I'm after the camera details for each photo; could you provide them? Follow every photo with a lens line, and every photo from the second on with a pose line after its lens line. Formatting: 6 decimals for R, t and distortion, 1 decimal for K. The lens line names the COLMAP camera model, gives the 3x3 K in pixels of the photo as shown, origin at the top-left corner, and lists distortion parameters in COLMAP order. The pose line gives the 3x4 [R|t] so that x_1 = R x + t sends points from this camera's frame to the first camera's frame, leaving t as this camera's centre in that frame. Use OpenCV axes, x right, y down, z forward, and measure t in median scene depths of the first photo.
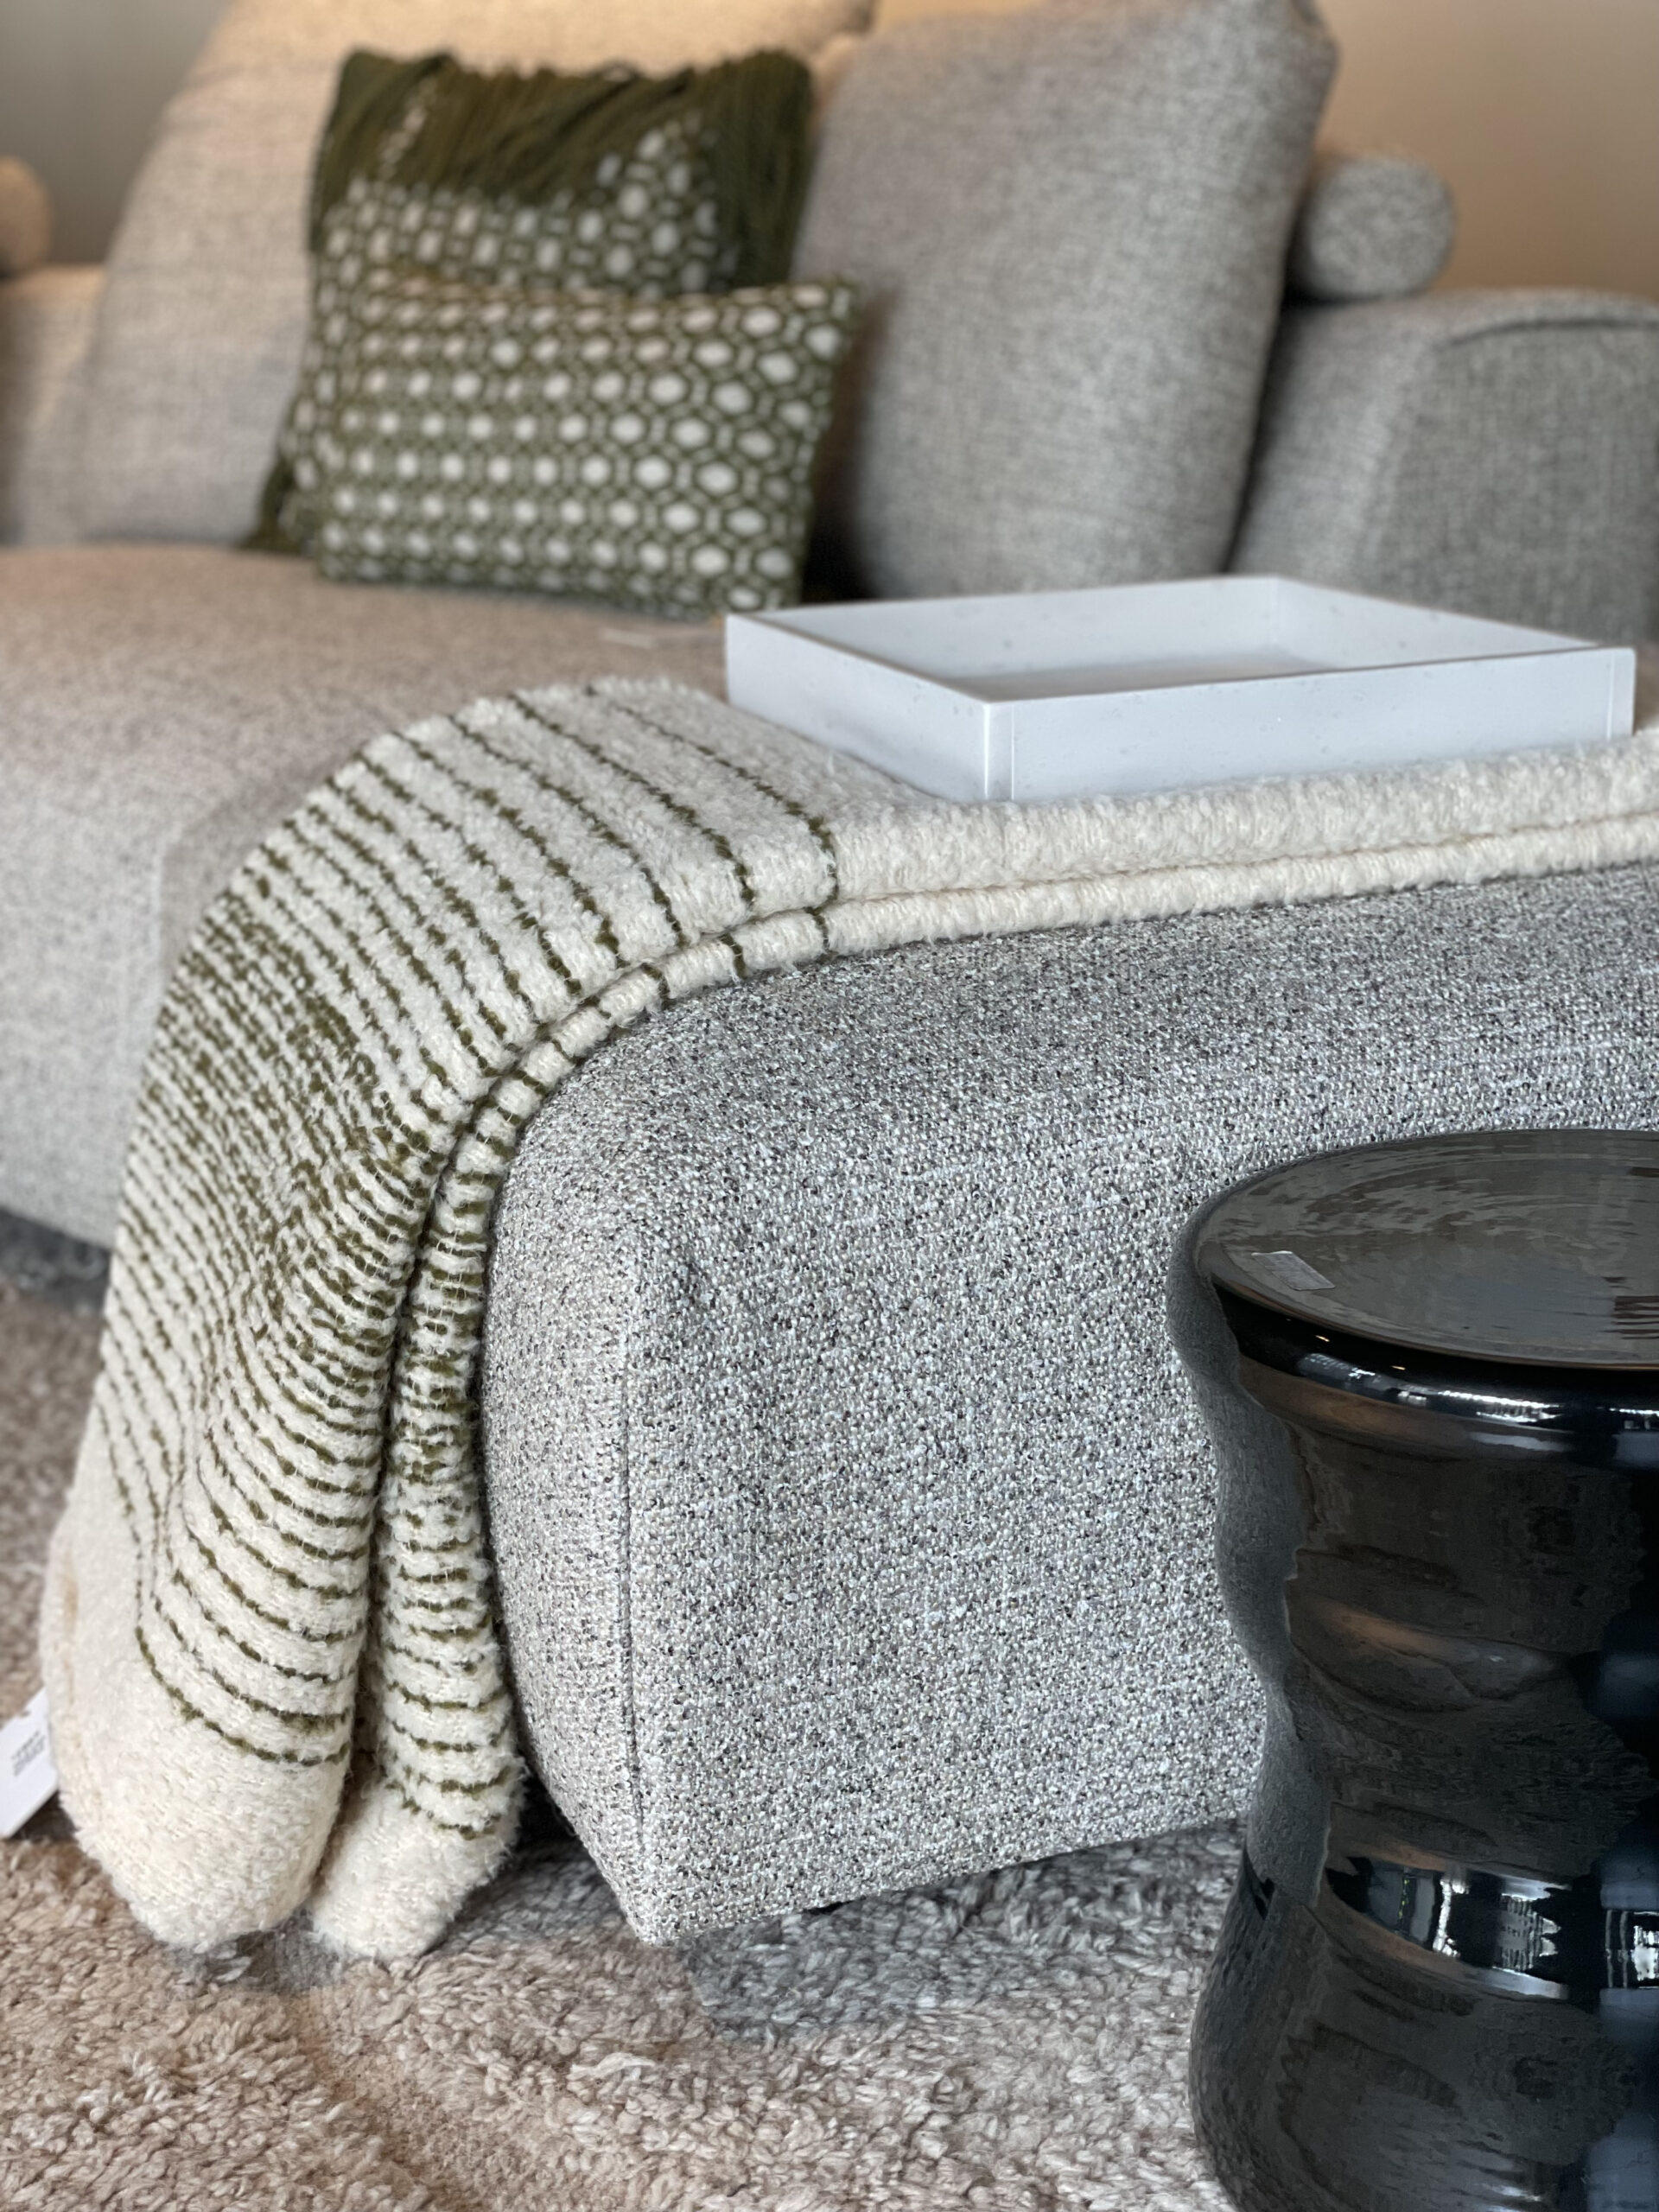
lens RADIAL K [[3328.1, 0, 829.5], [0, 3328.1, 1106.0], [0, 0, 1]] dist [0.153493, -0.743989]
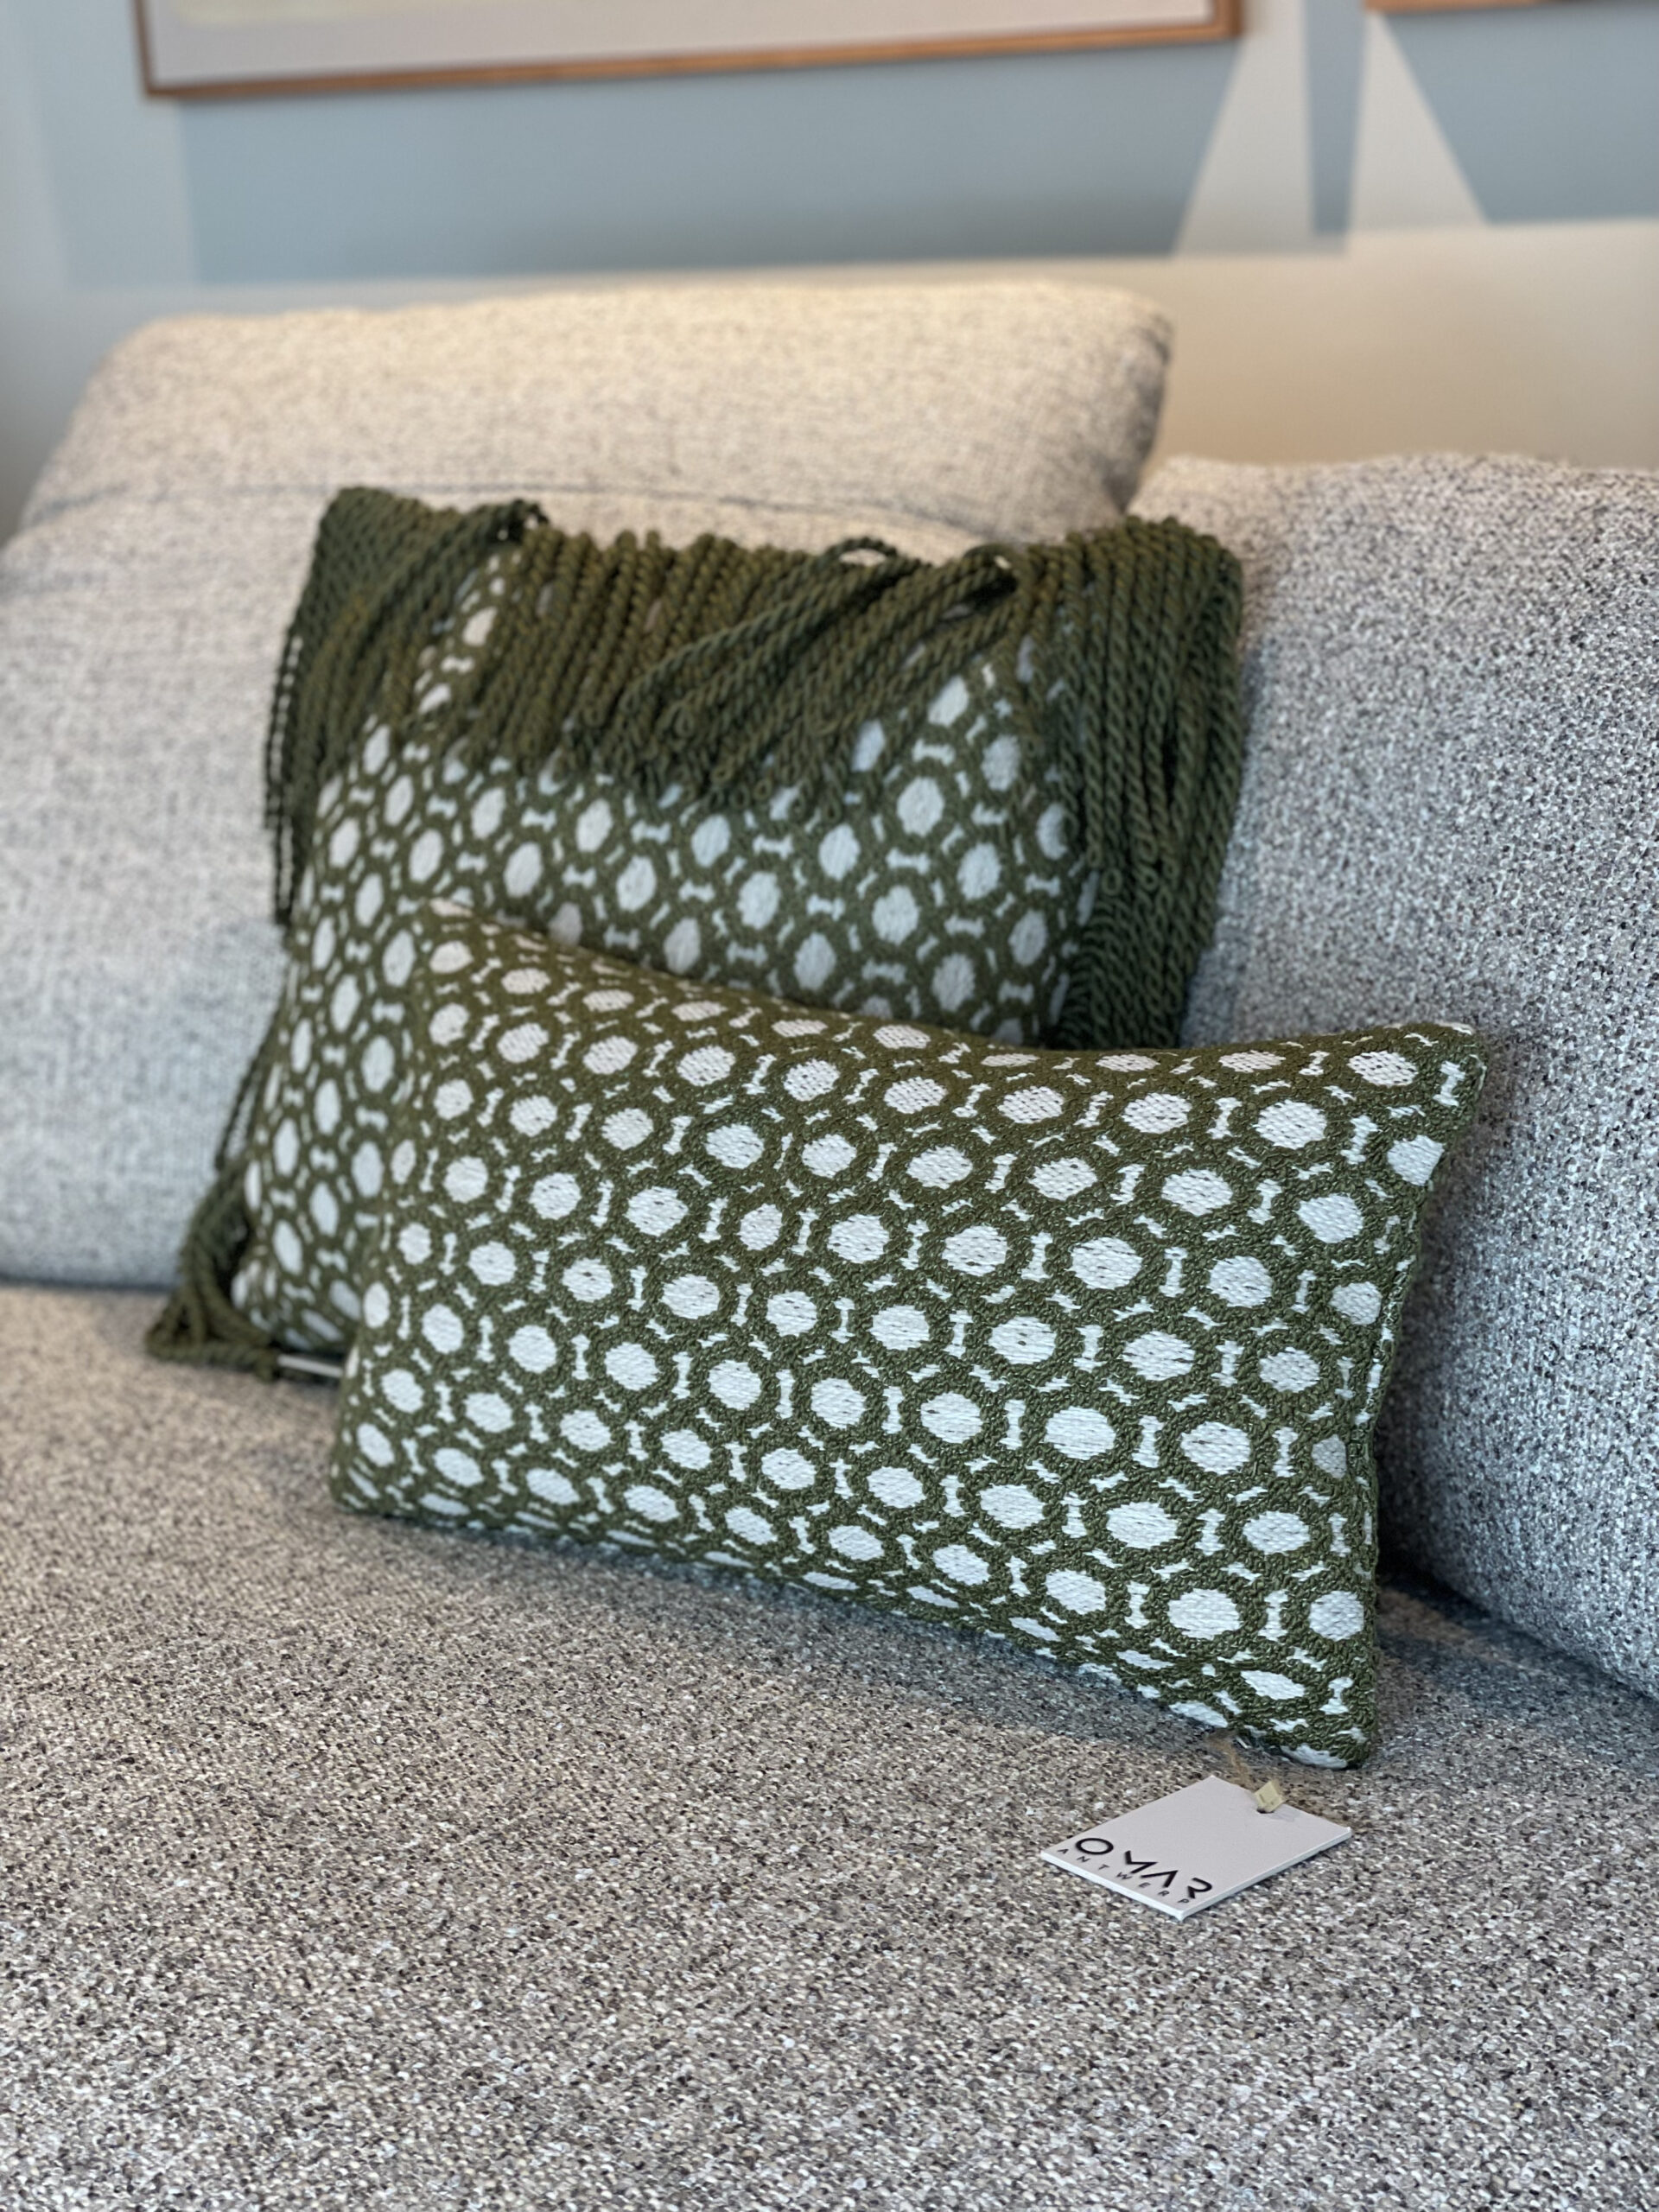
lens RADIAL K [[3328.1, 0, 829.5], [0, 3328.1, 1106.0], [0, 0, 1]] dist [0.153493, -0.743989]
pose [[0.997197, -0.023369, 0.071078, -0.112396], [0.026868, 0.998453, -0.048675, -0.195640], [-0.069831, 0.050448, 0.996282, 0.467738]]
